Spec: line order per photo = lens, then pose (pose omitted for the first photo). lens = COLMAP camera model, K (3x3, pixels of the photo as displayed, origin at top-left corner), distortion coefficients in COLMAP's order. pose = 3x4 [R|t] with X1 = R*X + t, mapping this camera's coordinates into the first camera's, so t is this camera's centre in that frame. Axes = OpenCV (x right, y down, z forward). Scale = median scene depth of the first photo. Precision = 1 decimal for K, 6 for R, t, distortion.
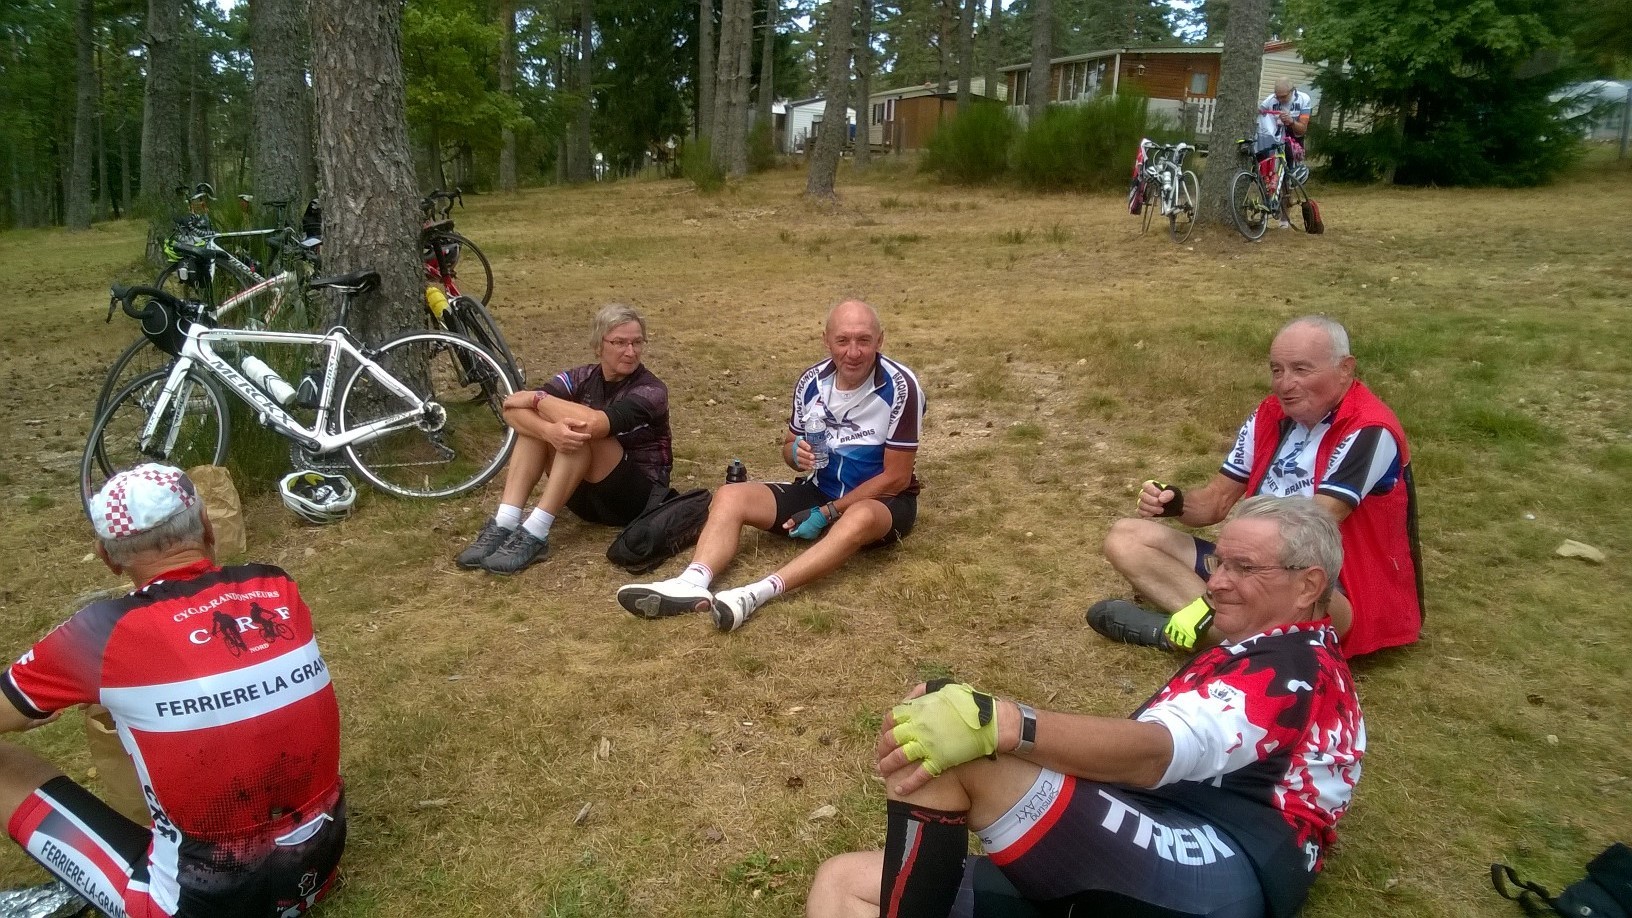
lens RADIAL K [[1242.9, 0, 814.1], [0, 1242.9, 448.4], [0, 0, 1]] dist [0.028656, -0.108460]
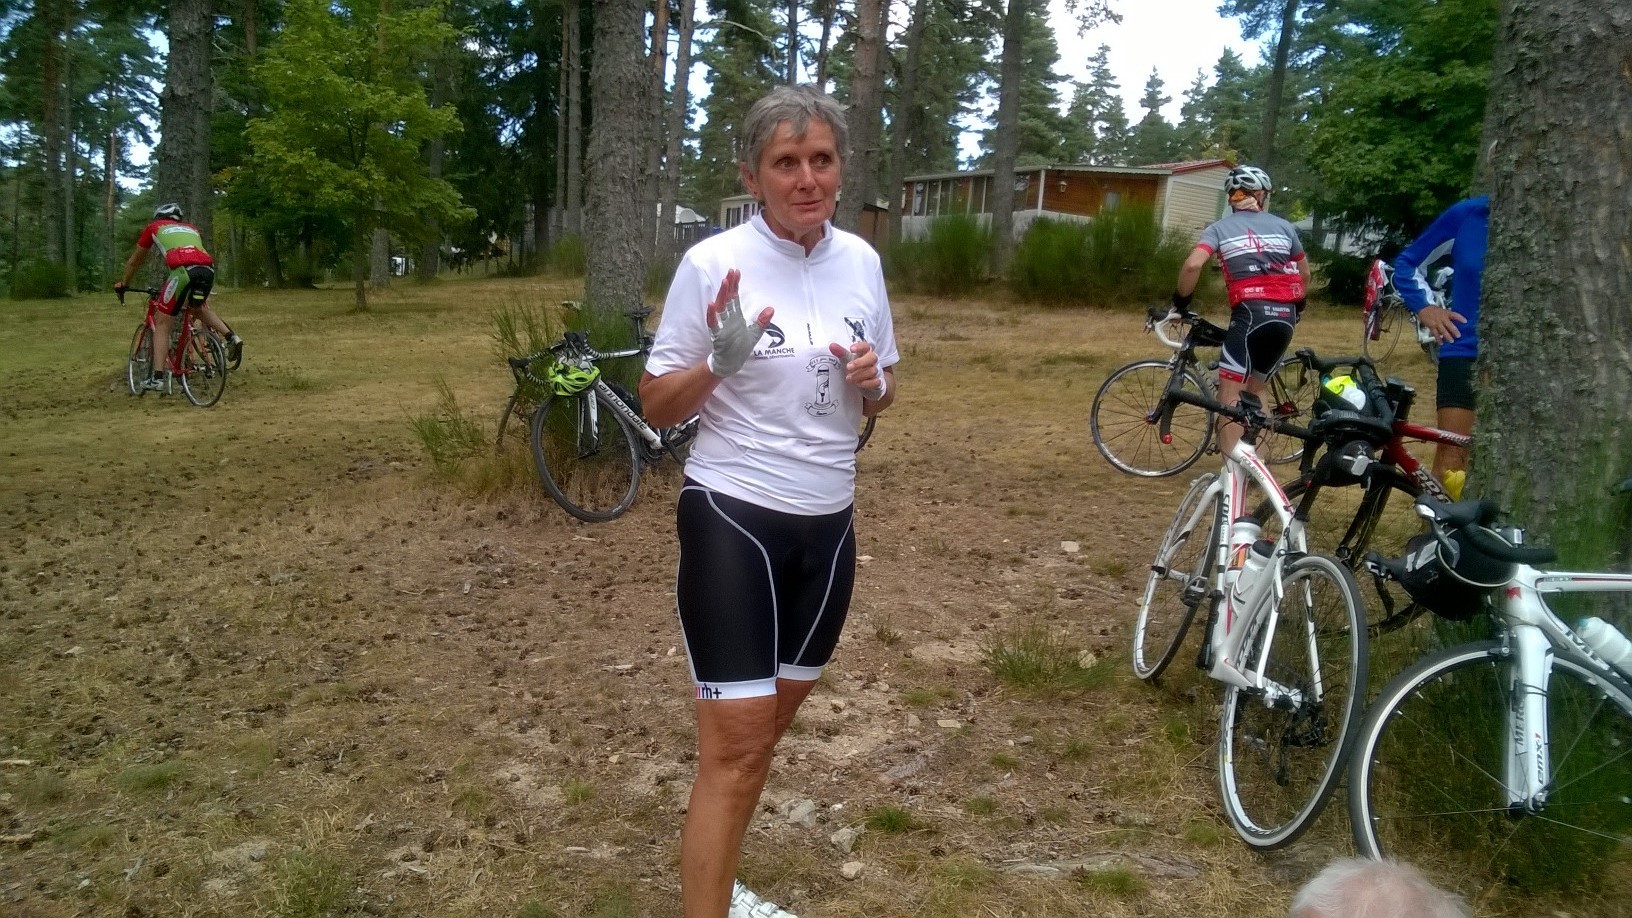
lens RADIAL K [[1242.9, 0, 814.5], [0, 1242.9, 460.7], [0, 0, 1]] dist [0.028656, -0.108460]
pose [[0.974753, -0.005556, 0.223215, -0.255916], [0.021490, 0.997384, -0.069018, -0.029794], [-0.222248, 0.072072, 0.972323, 0.137667]]
